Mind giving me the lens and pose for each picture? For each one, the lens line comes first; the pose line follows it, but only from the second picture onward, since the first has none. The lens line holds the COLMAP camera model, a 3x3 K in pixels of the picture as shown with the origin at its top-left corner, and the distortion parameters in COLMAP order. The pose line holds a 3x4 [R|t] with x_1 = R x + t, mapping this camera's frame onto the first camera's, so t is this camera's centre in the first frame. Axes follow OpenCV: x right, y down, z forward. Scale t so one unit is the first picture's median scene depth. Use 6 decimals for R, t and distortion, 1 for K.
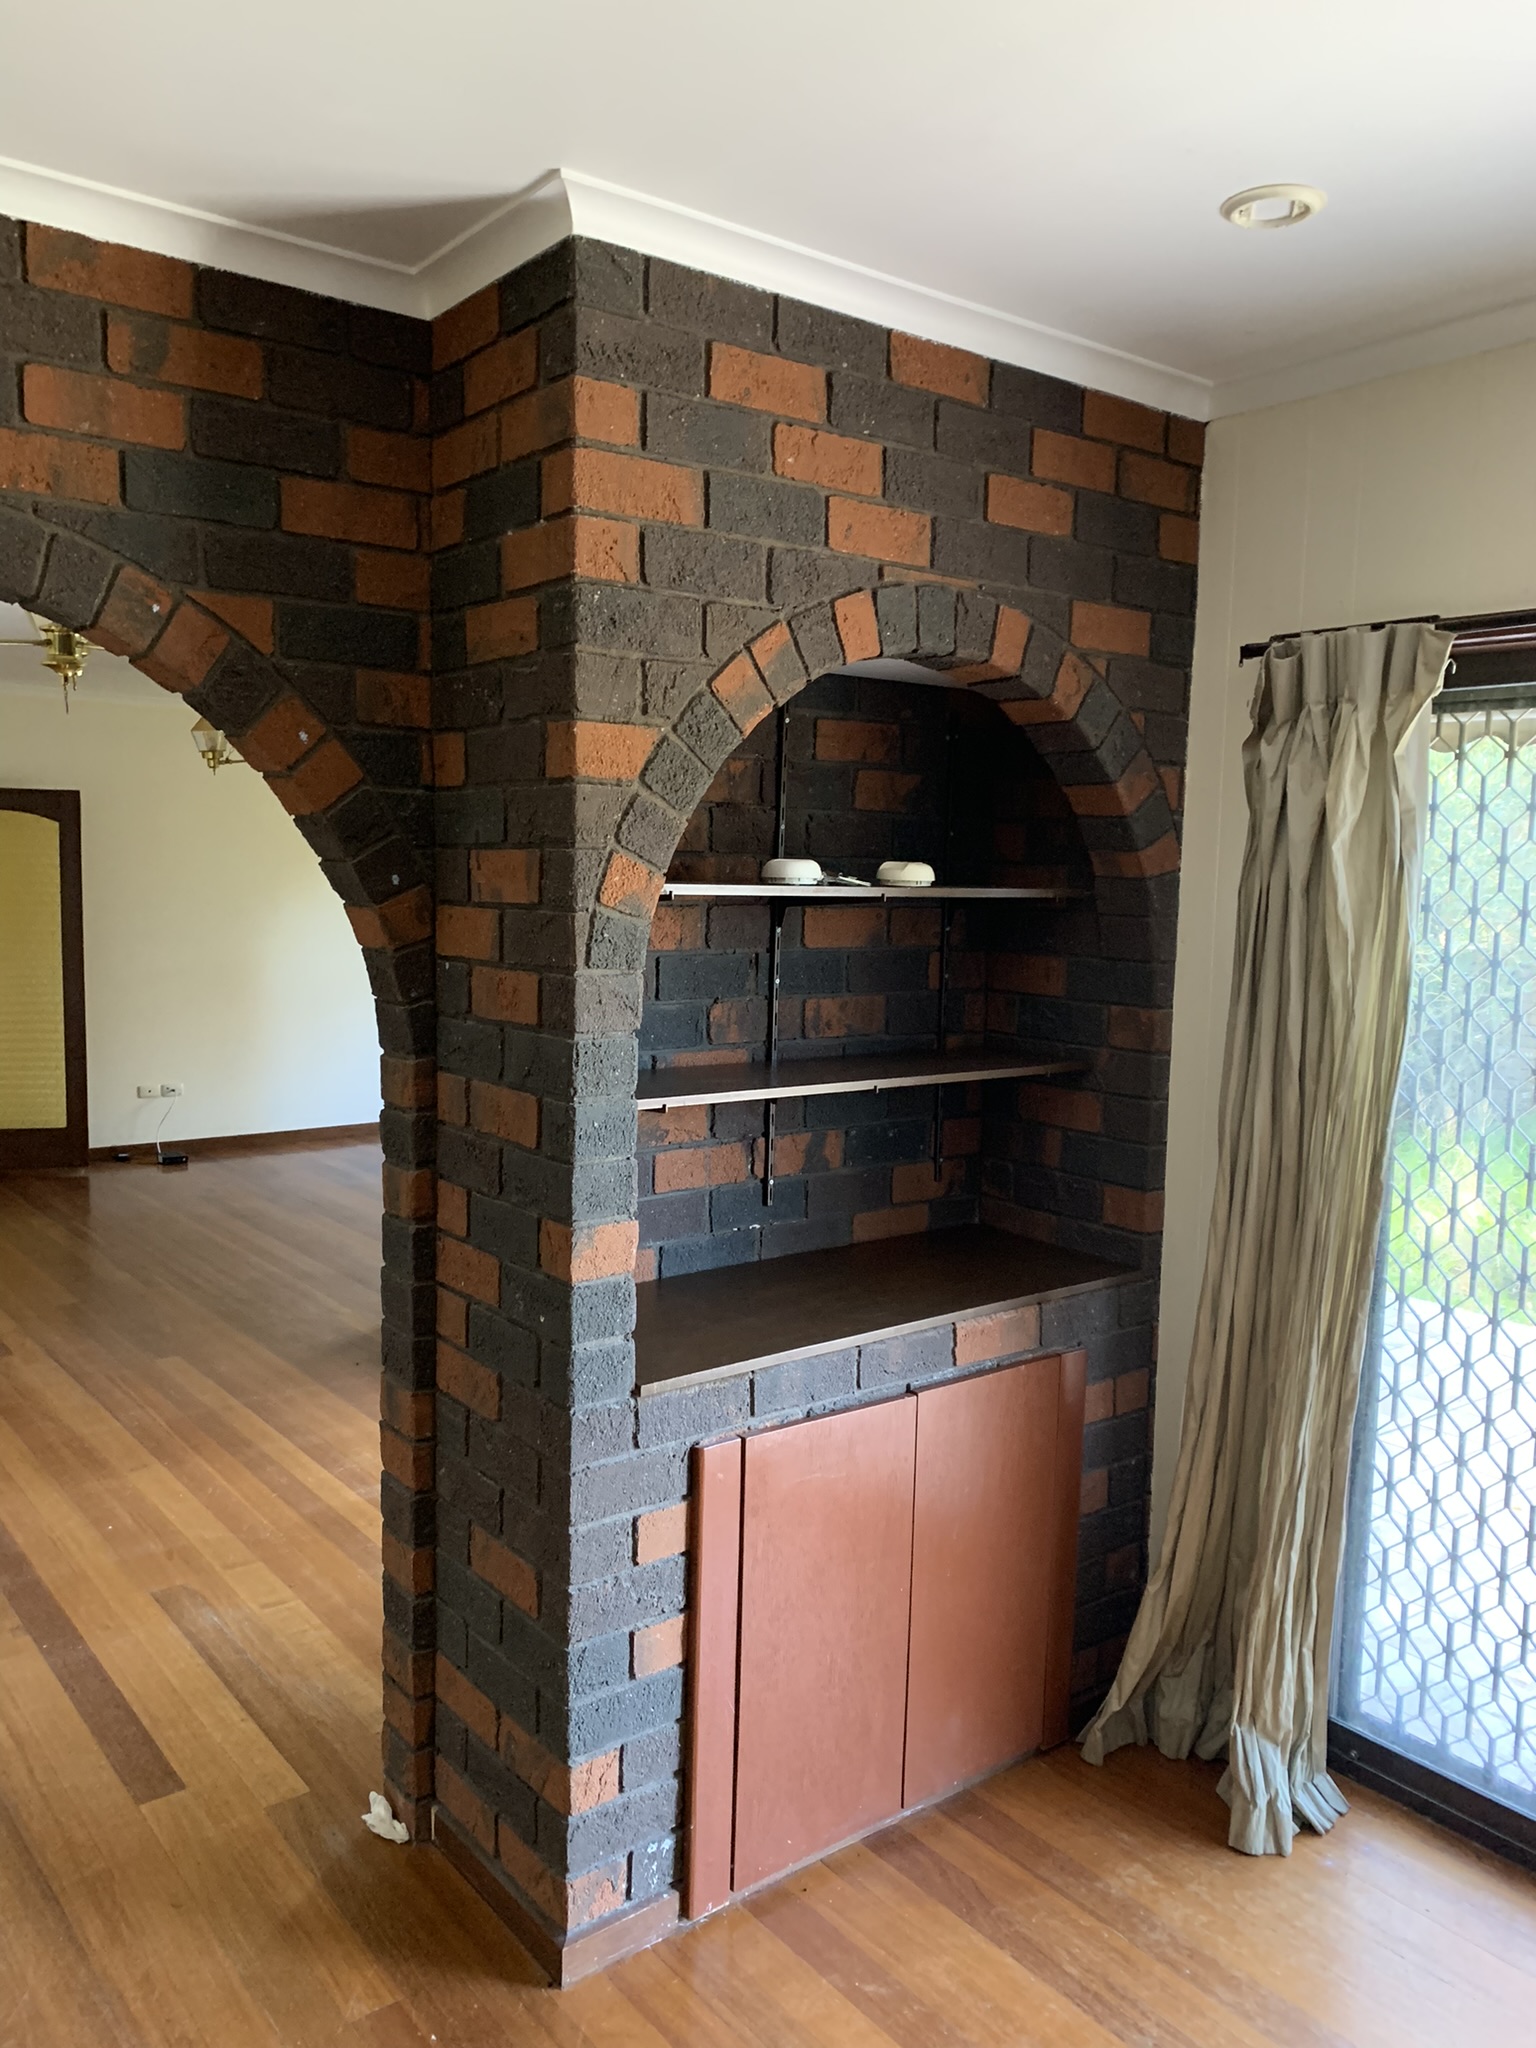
lens RADIAL K [[1562.3, 0, 767.4], [0, 1562.3, 1030.3], [0, 0, 1]] dist [0.033476, -0.027139]
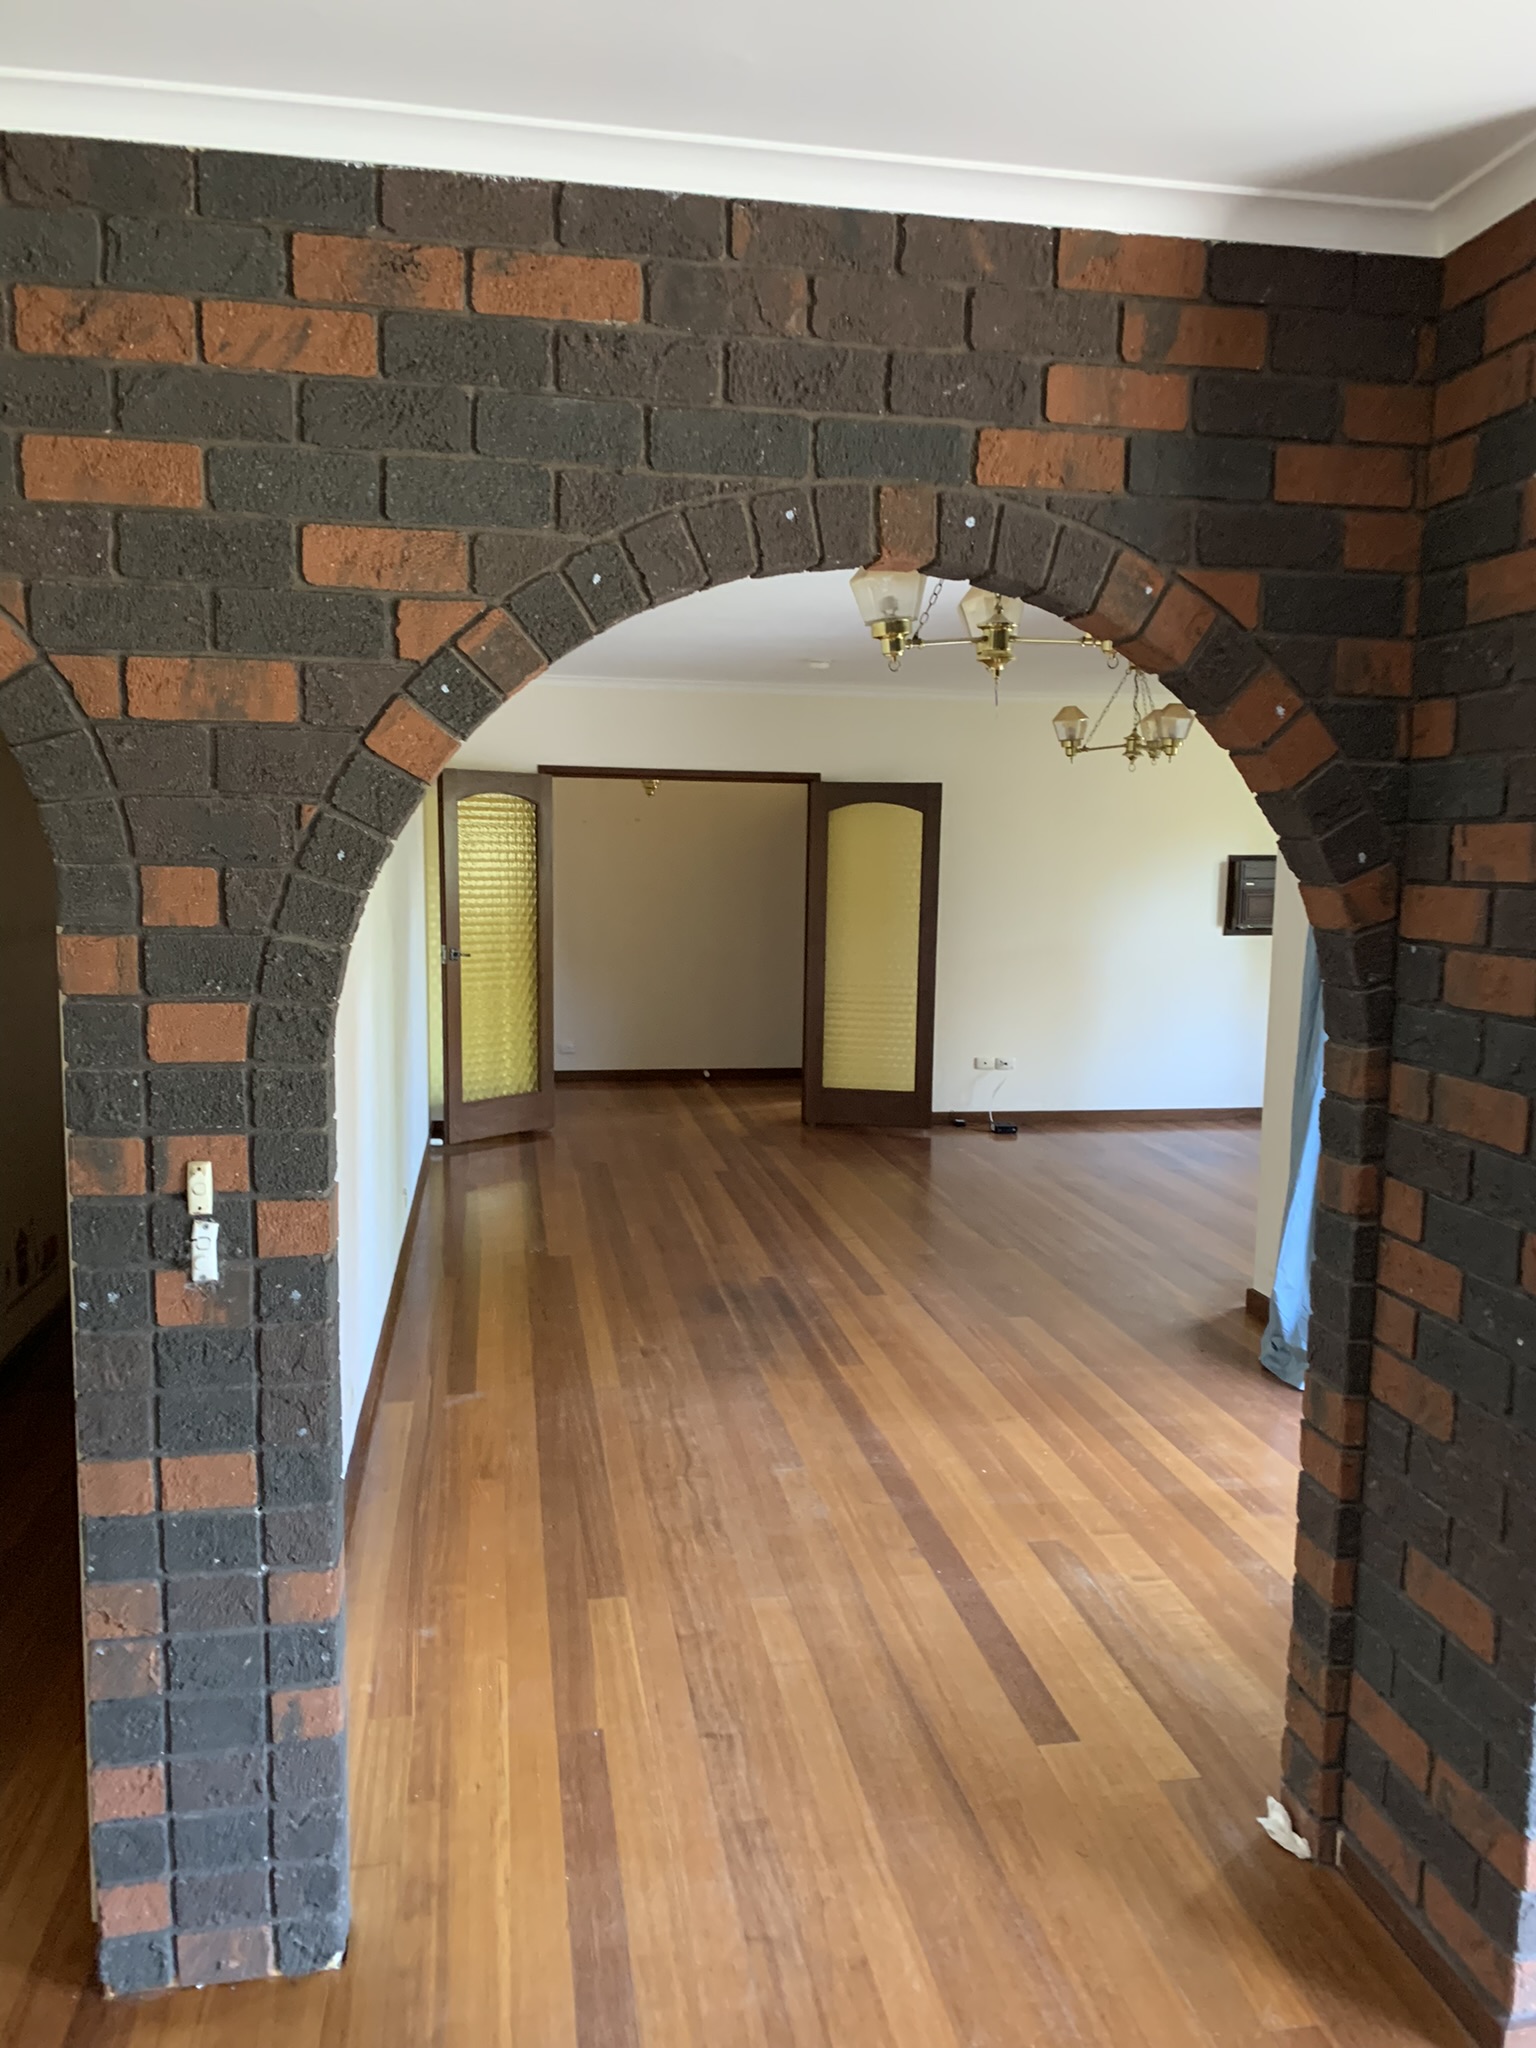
lens RADIAL K [[1562.3, 0, 787.9], [0, 1562.3, 1025.2], [0, 0, 1]] dist [0.033476, -0.027139]
pose [[0.886676, 0.049461, -0.459738, -0.101323], [-0.046985, 0.998754, 0.016831, 0.005427], [0.459997, 0.006677, 0.887895, -0.005623]]
